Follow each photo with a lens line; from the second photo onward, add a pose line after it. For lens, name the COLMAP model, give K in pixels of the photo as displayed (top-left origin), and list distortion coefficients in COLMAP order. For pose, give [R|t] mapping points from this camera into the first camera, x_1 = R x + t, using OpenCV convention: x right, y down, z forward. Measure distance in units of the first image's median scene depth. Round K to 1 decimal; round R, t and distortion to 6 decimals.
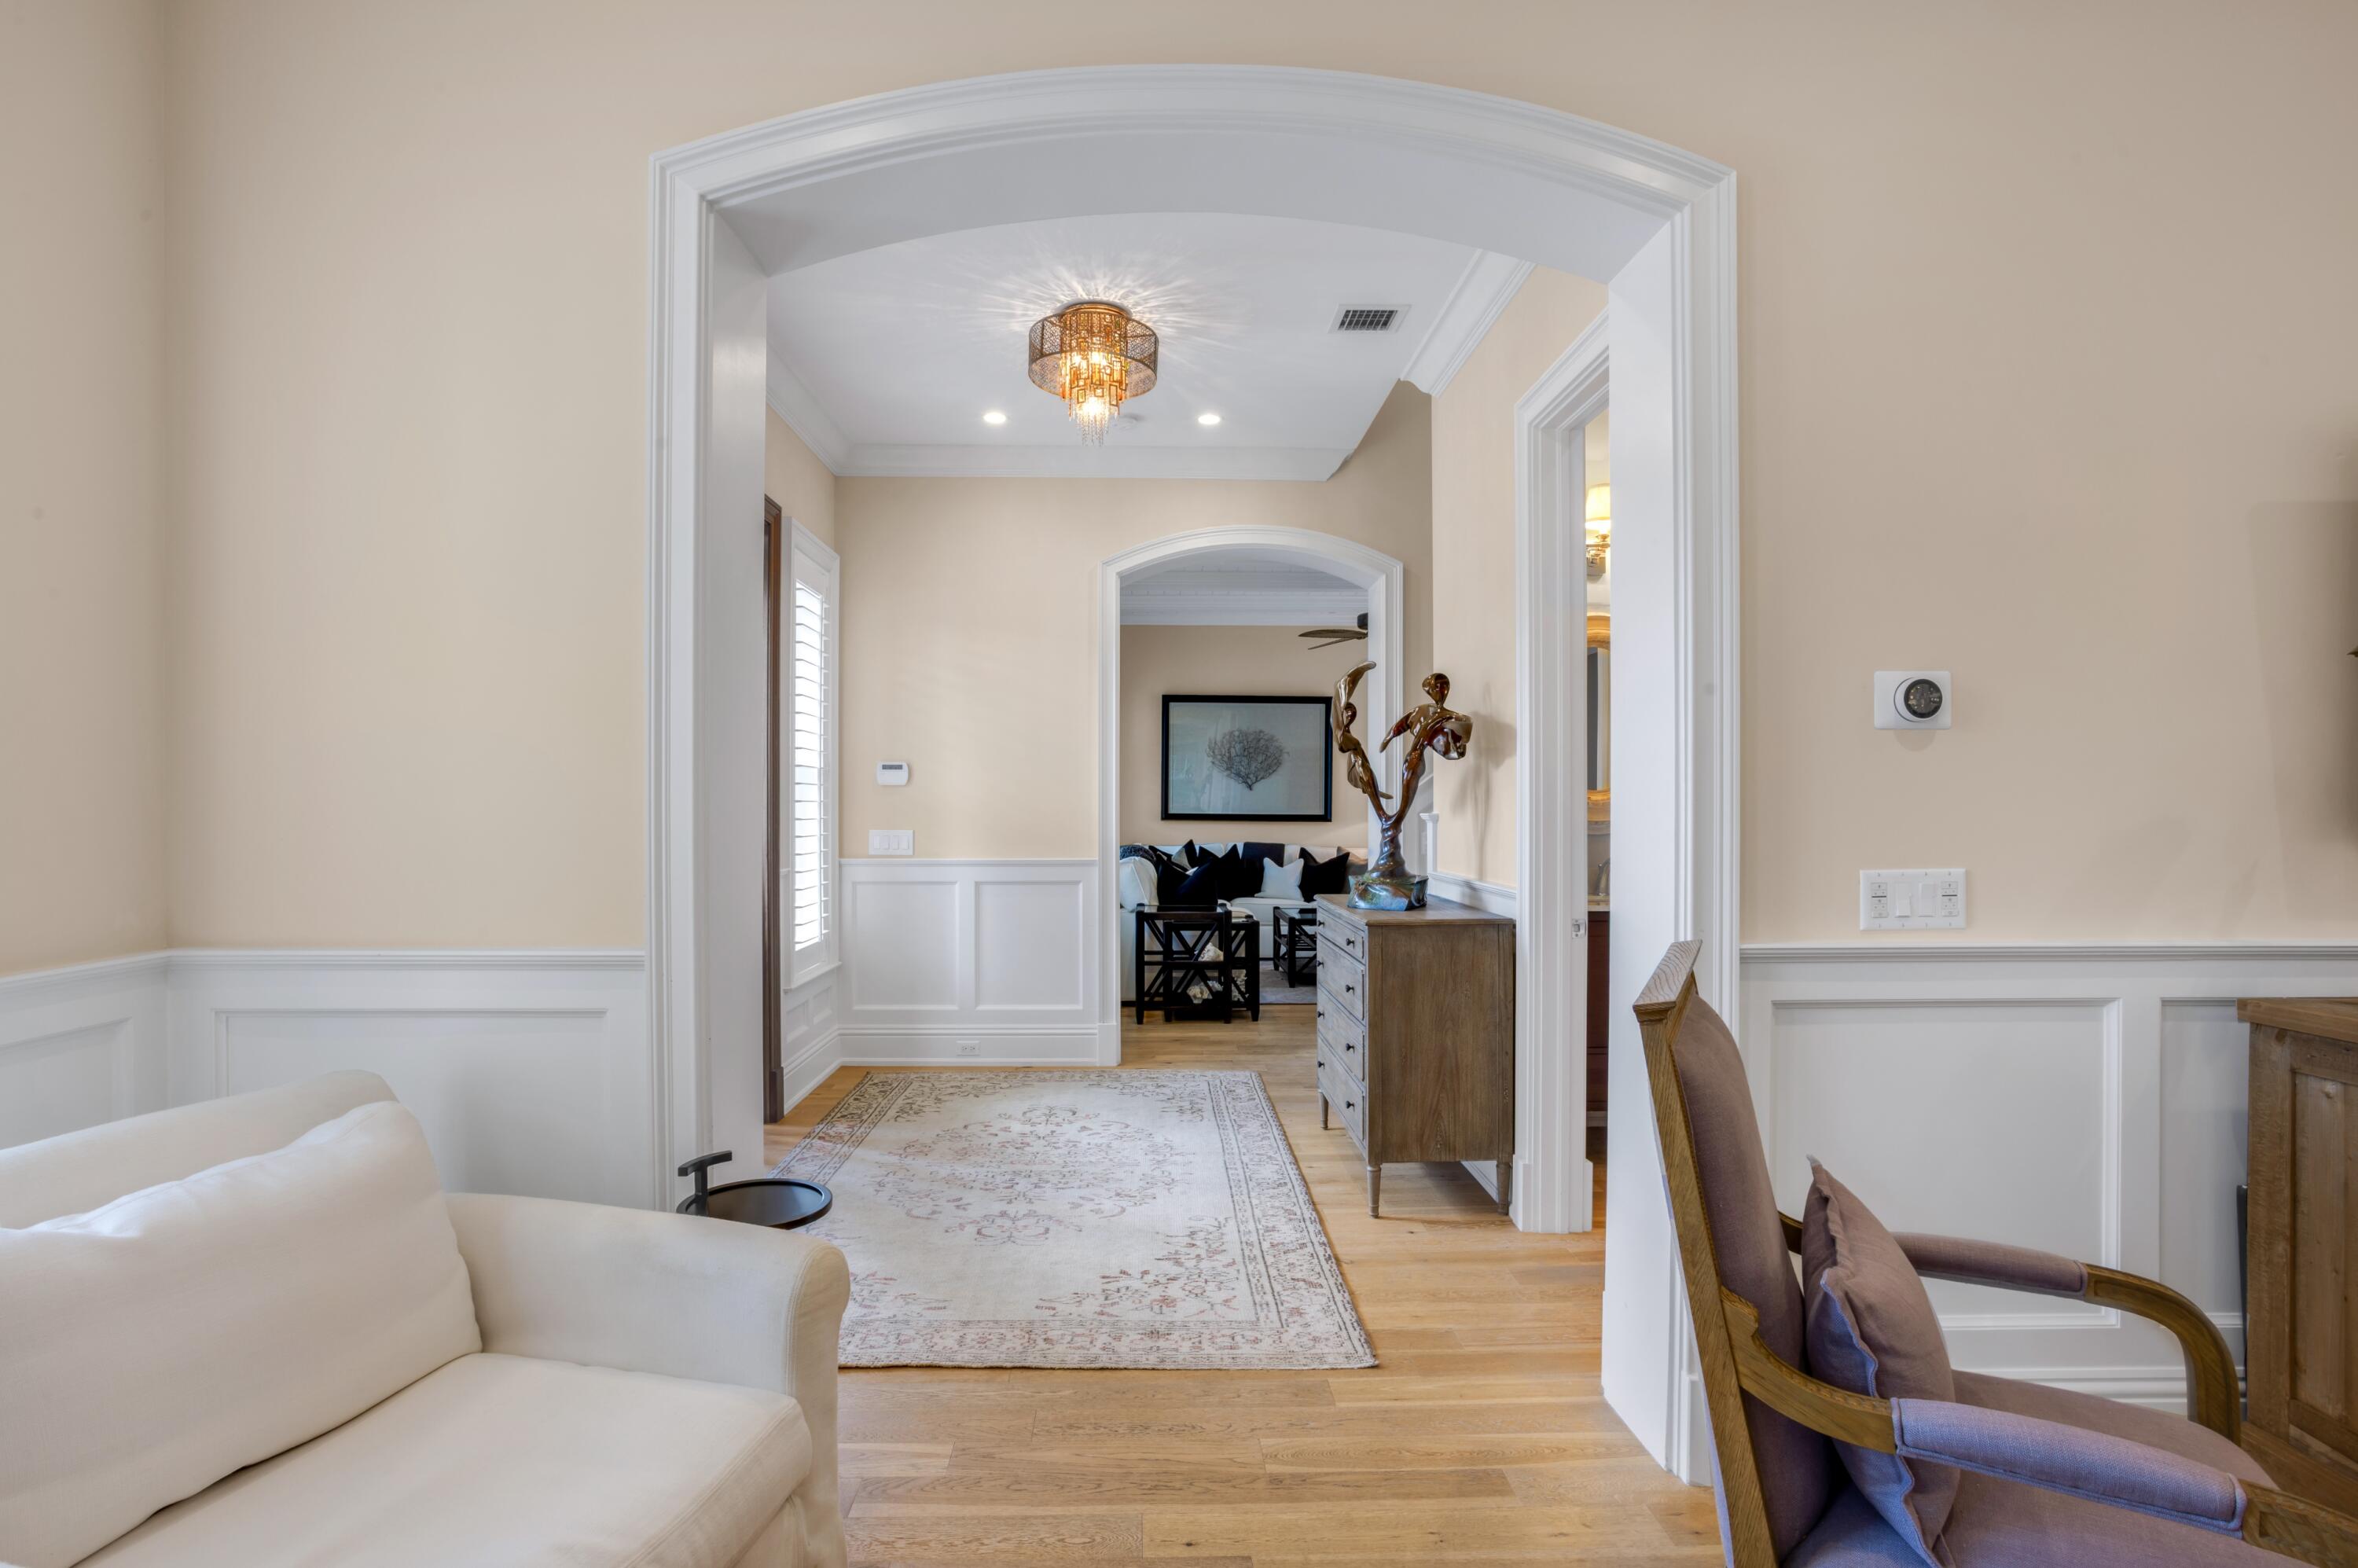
lens RADIAL K [[1193.9, 0, 1168.1], [0, 1193.9, 790.3], [0, 0, 1]] dist [-0.049945, 0.027944]
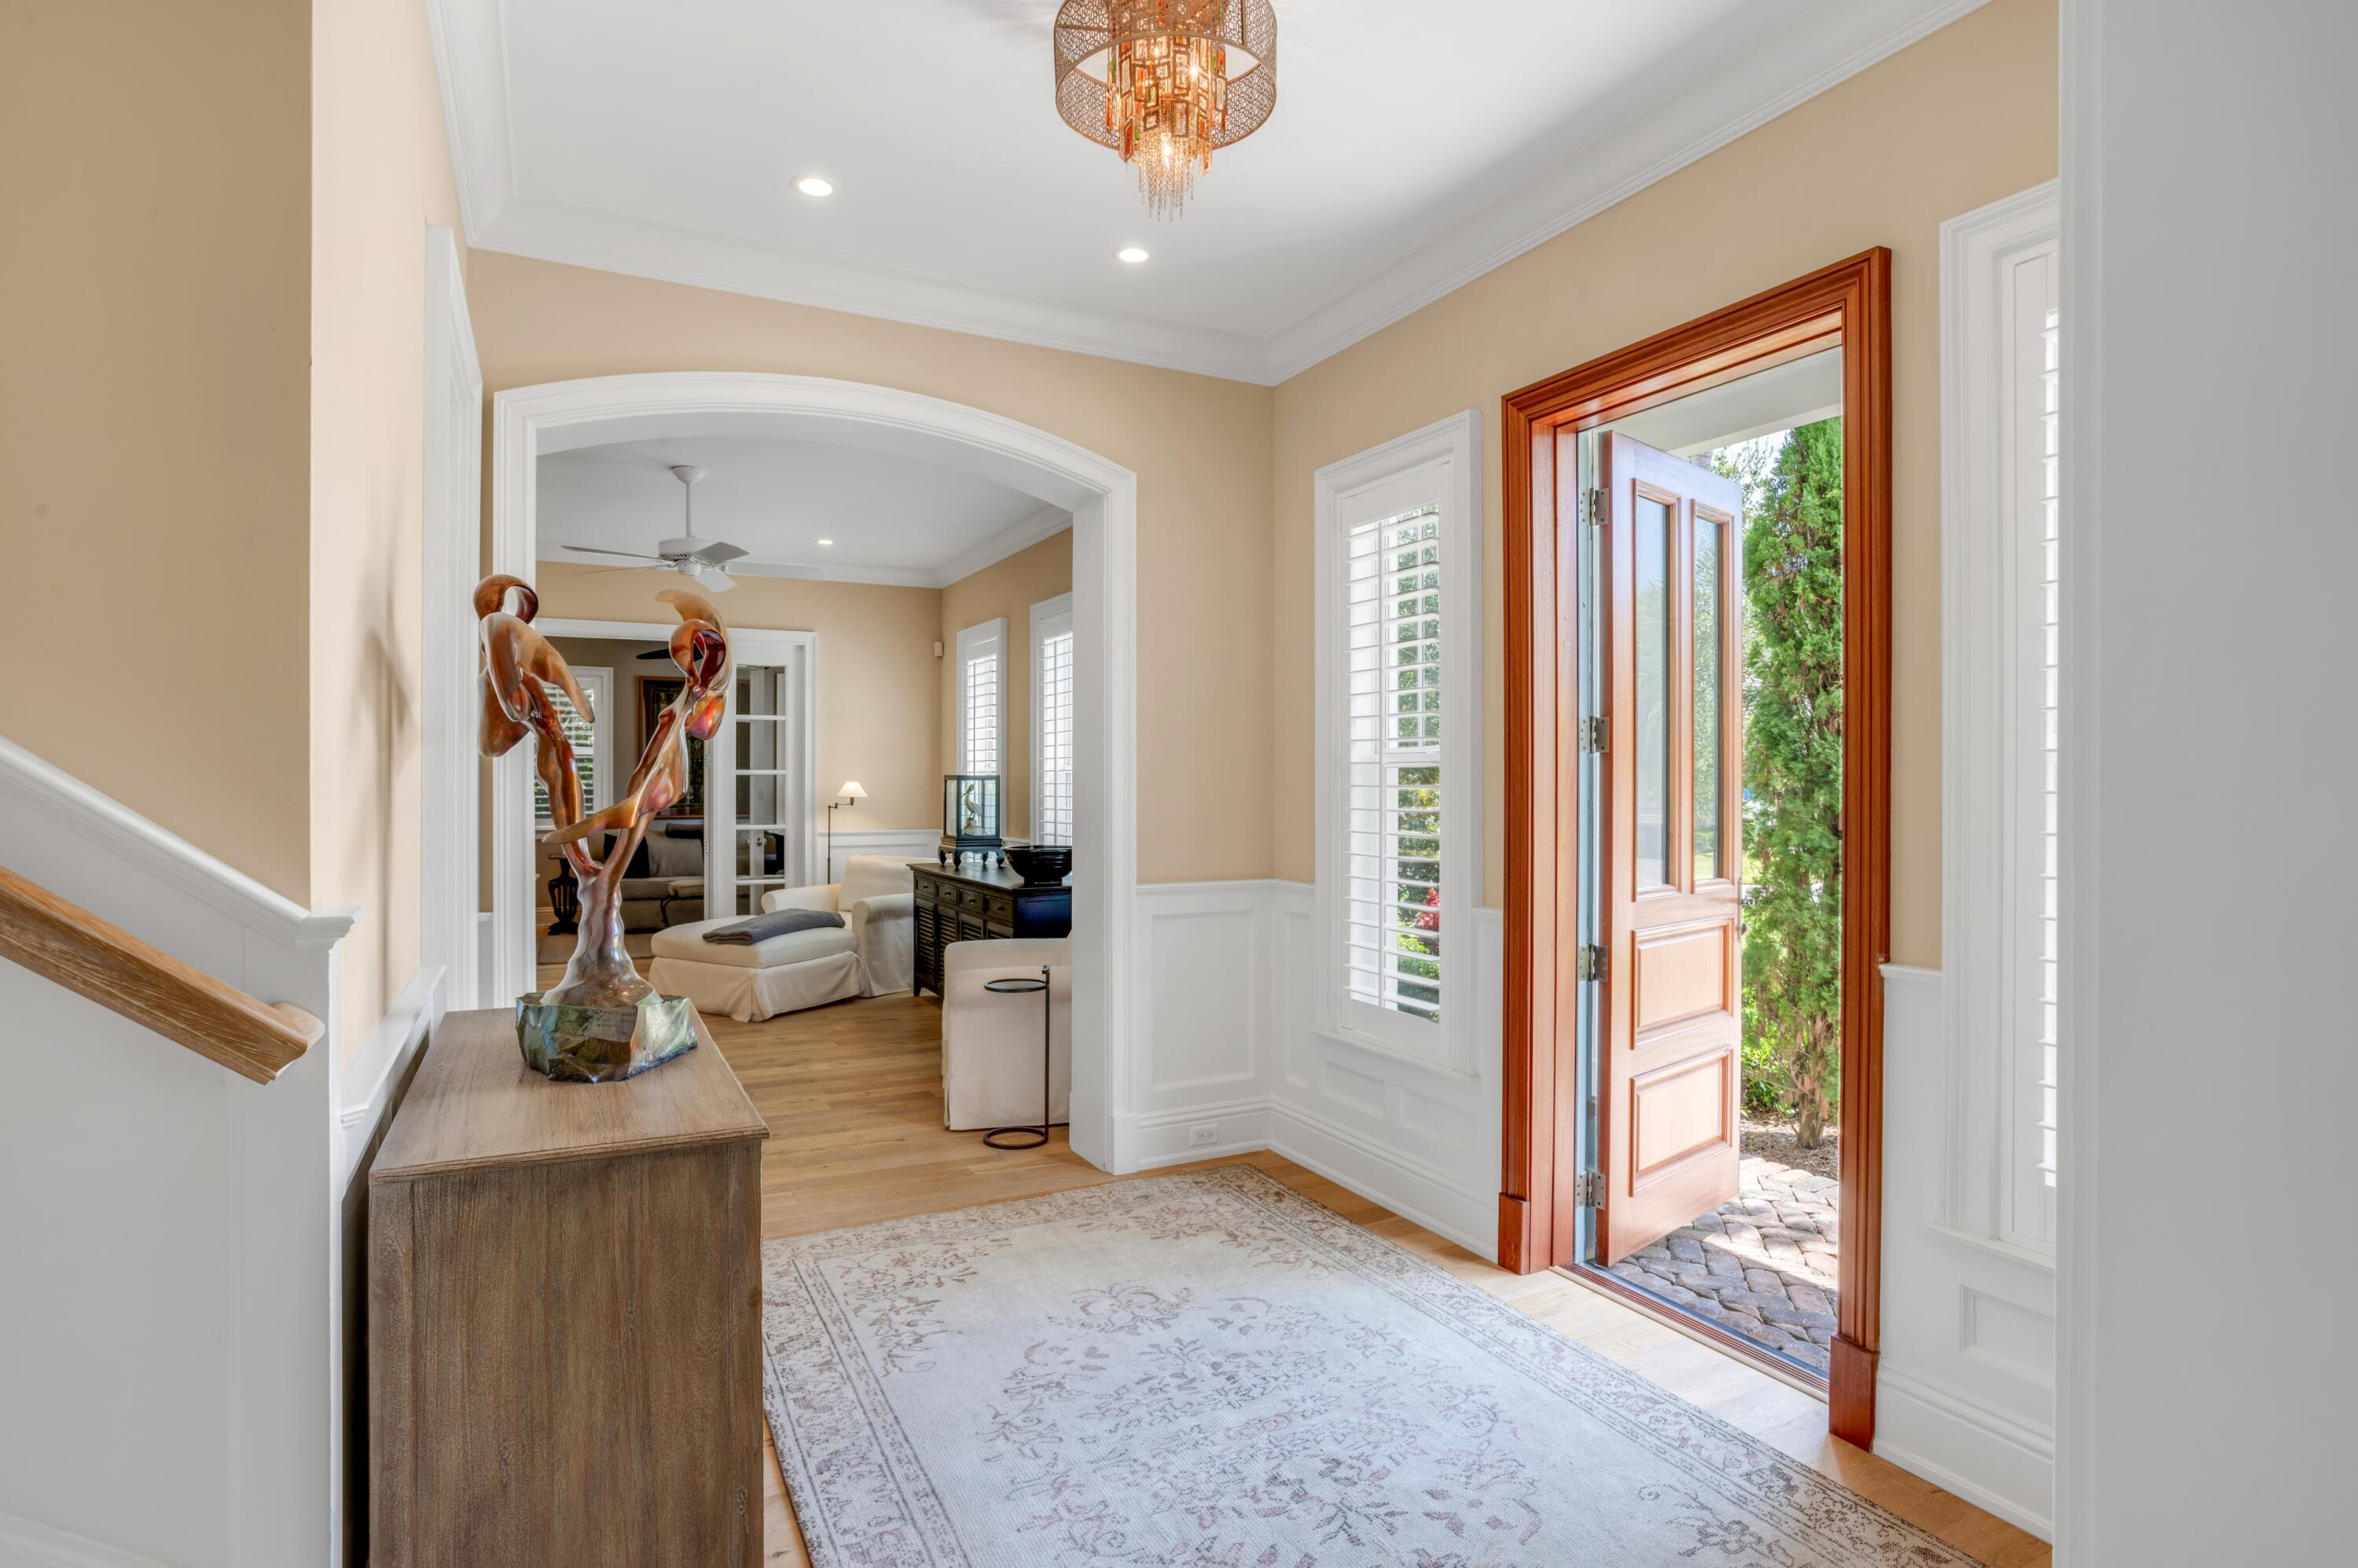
lens RADIAL K [[1193.9, 0, 1176.9], [0, 1193.9, 784.3], [0, 0, 1]] dist [-0.049945, 0.027944]
pose [[-0.894961, 0.000279, -0.446144, 0.238429], [0.003711, 0.999970, -0.006820, -0.011577], [0.446128, -0.007760, -0.894935, 1.906477]]
